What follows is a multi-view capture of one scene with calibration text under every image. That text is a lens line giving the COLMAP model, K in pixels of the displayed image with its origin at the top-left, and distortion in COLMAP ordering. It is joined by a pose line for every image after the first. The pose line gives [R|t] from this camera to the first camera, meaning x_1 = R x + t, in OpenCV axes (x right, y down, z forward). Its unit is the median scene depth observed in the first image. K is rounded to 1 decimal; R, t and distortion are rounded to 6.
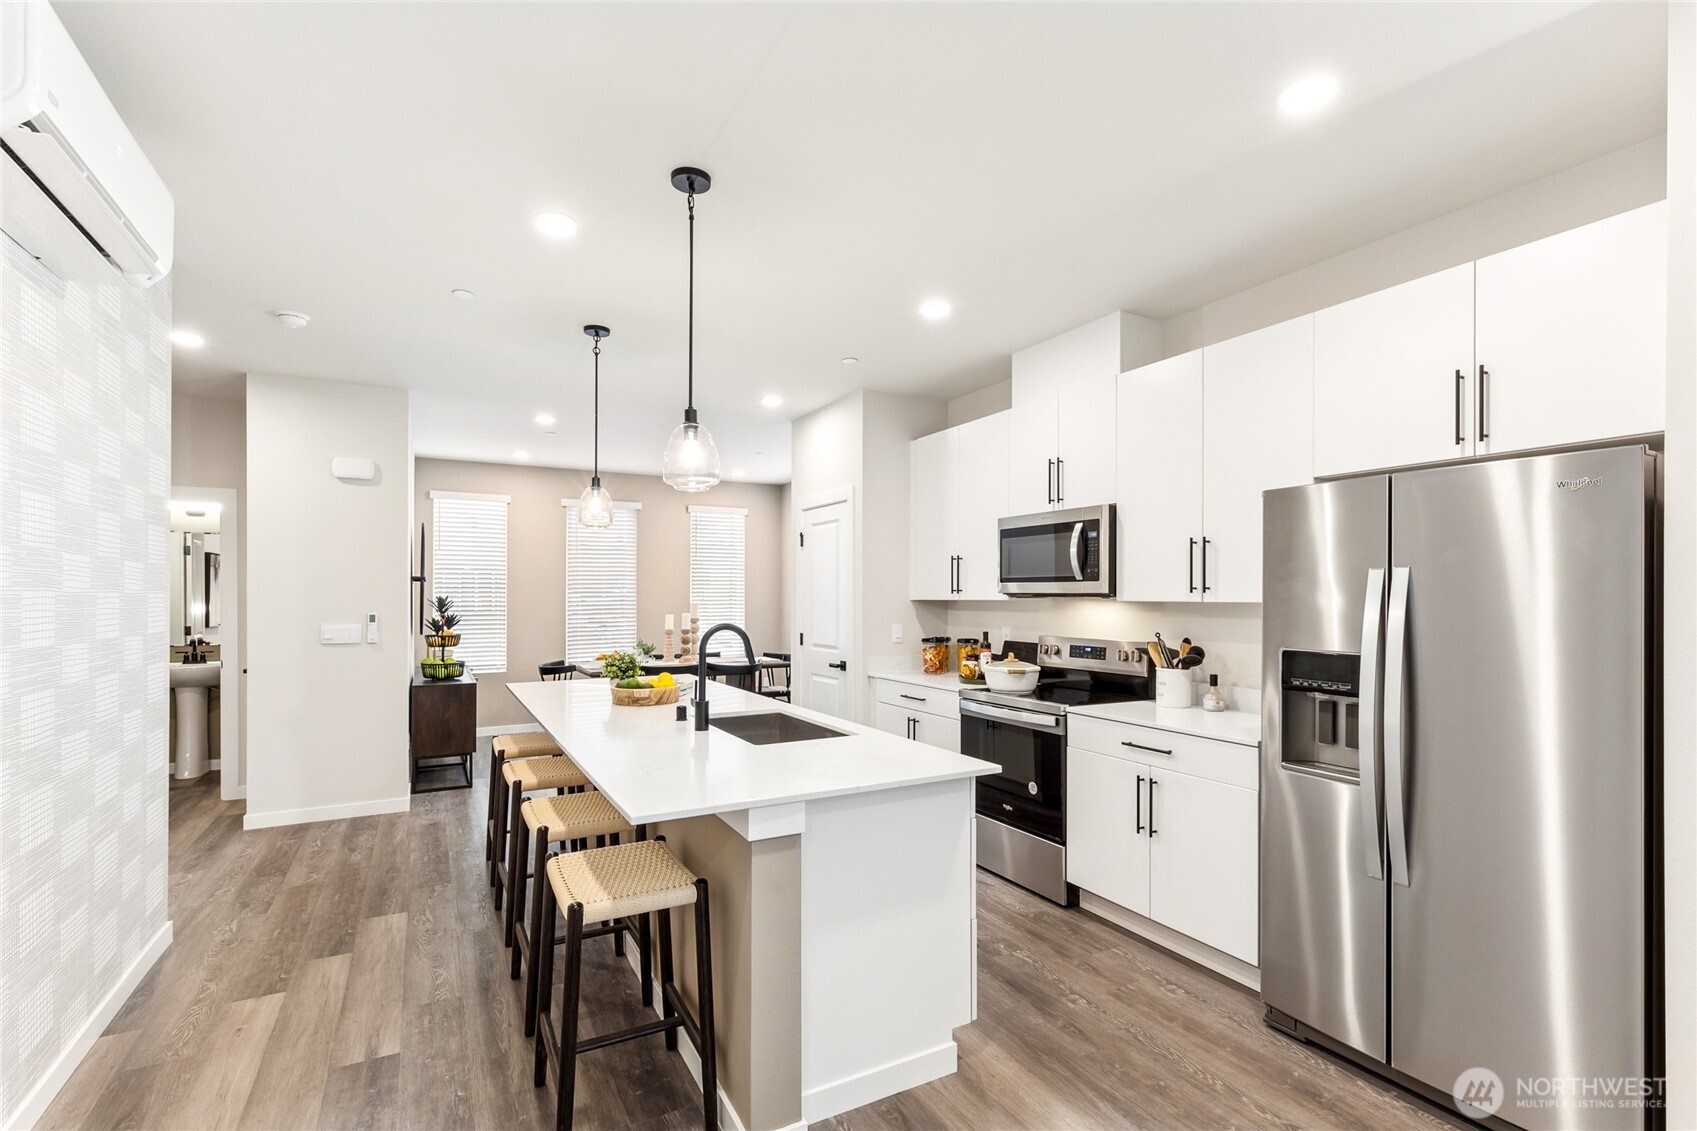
lens RADIAL K [[775.2, 0, 848.7], [0, 775.2, 579.4], [0, 0, 1]] dist [0.008215, -0.000758]
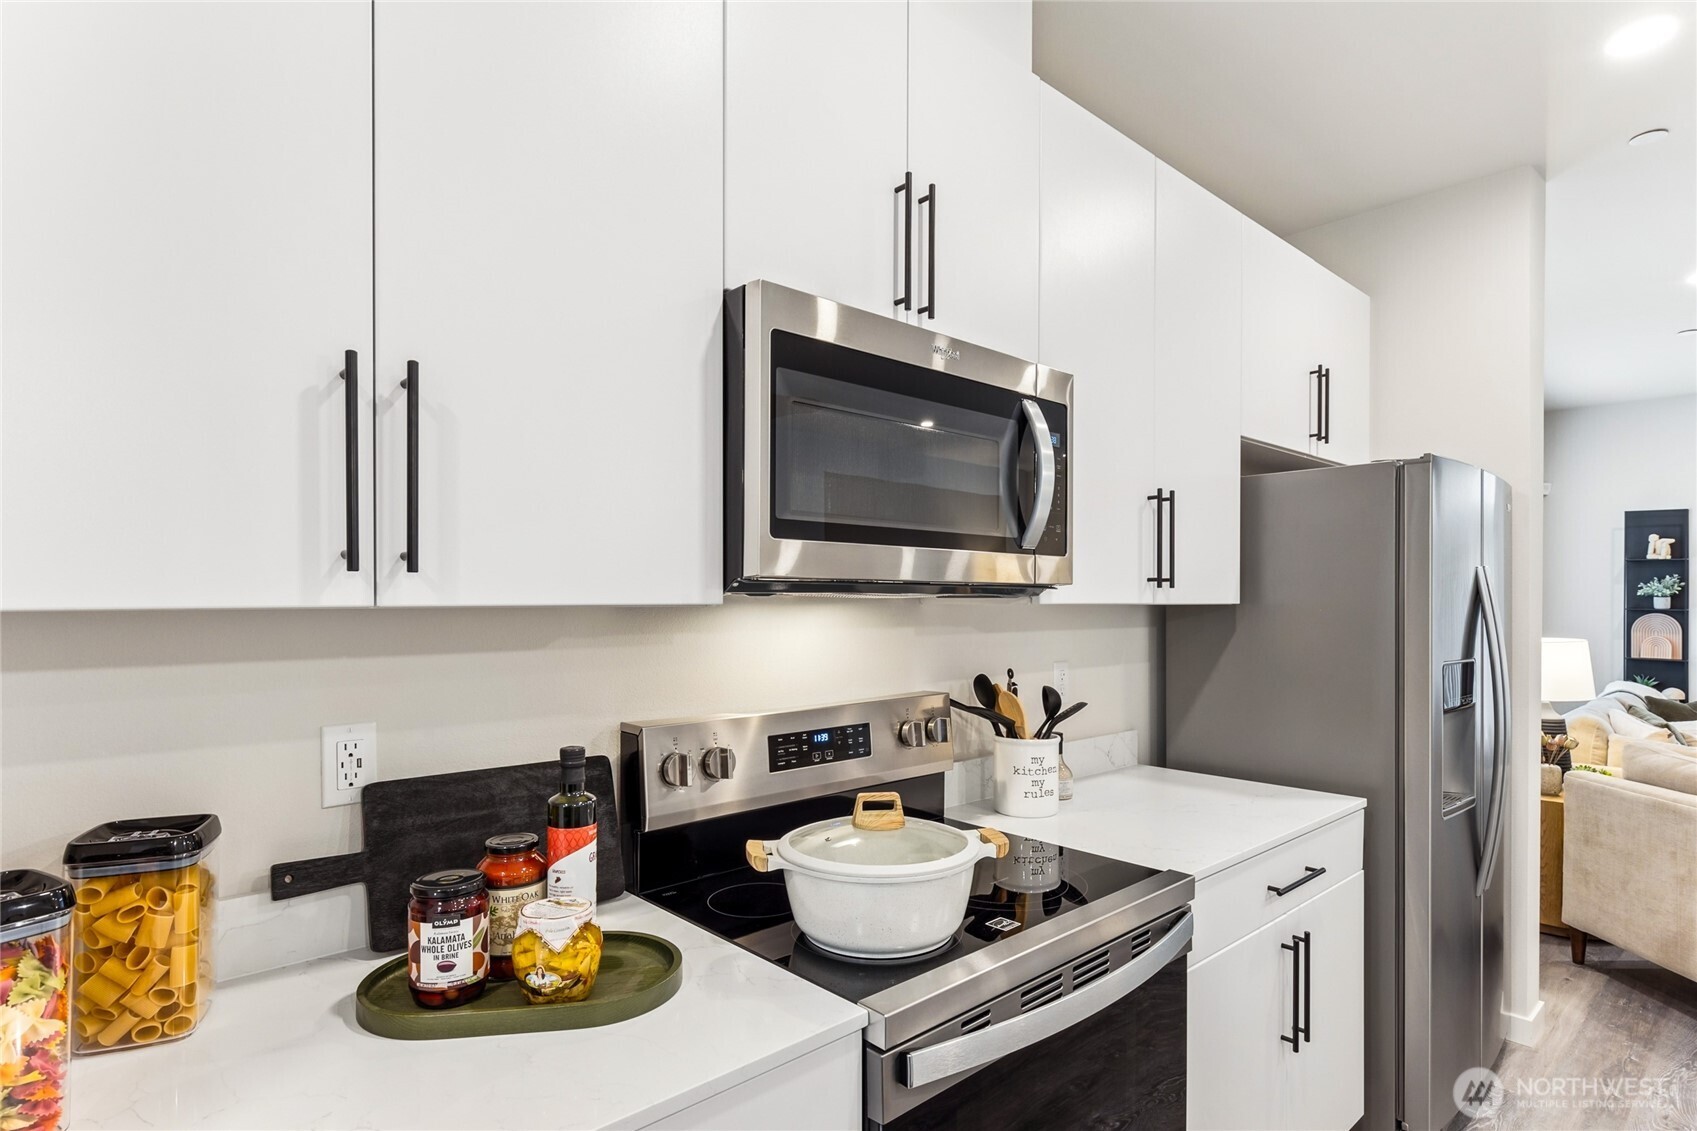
lens RADIAL K [[888.3, 0, 844.4], [0, 888.3, 597.1], [0, 0, 1]] dist [-0.001365, -0.000323]
pose [[-0.230968, -0.003940, 0.972953, -0.092817], [-0.026637, 0.999643, -0.002275, 0.023801], [-0.972597, -0.026442, -0.230990, 1.039563]]
